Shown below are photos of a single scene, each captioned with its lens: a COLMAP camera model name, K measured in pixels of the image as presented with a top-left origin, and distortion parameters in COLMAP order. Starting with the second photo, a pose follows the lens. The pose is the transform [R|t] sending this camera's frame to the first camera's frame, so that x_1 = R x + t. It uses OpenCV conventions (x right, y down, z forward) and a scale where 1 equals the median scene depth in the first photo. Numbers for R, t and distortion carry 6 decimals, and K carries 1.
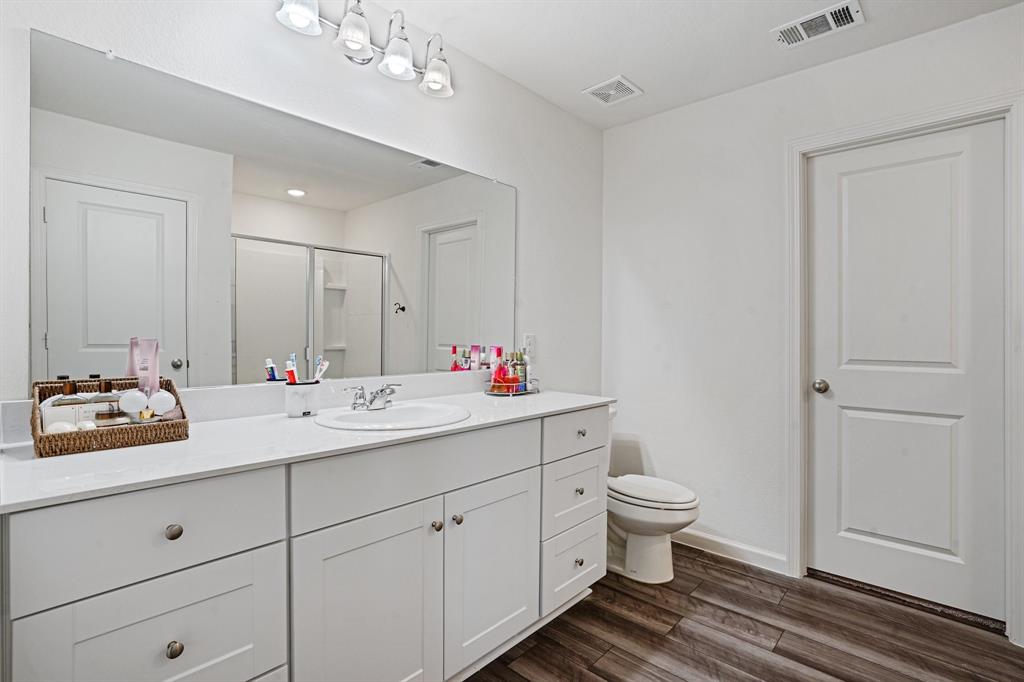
lens RADIAL K [[489.2, 0, 508.8], [0, 489.2, 345.7], [0, 0, 1]] dist [-0.051262, 0.024148]
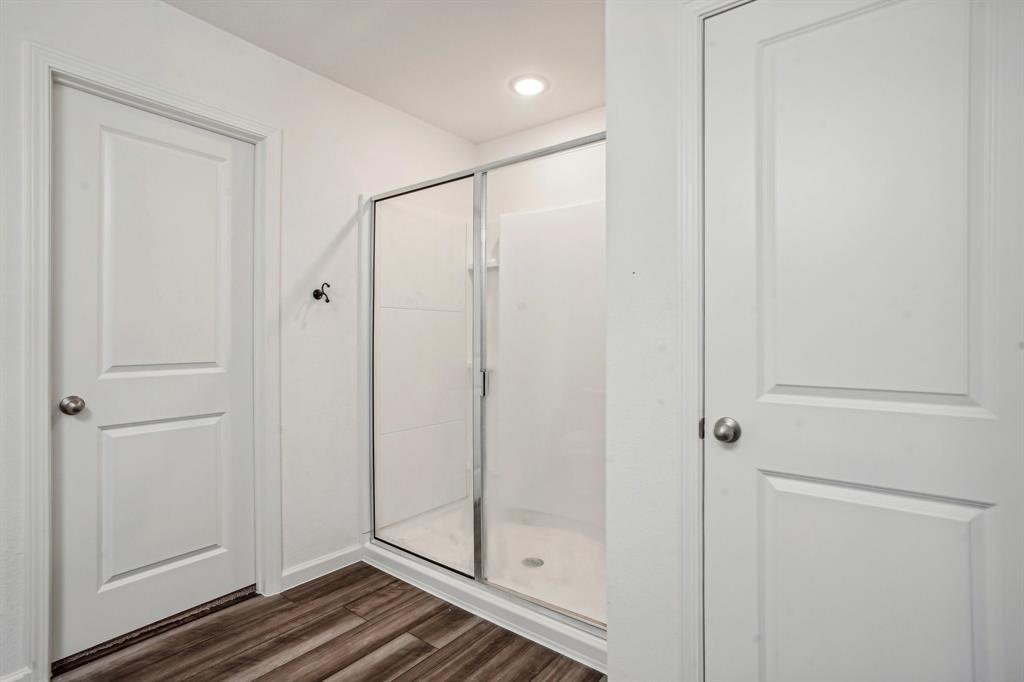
lens RADIAL K [[489.2, 0, 508.8], [0, 489.2, 345.7], [0, 0, 1]] dist [-0.051262, 0.024148]
pose [[-0.082506, -0.024044, 0.996301, -0.142145], [0.019584, 0.999477, 0.025742, -0.013298], [-0.996398, 0.021636, -0.081992, 0.442219]]
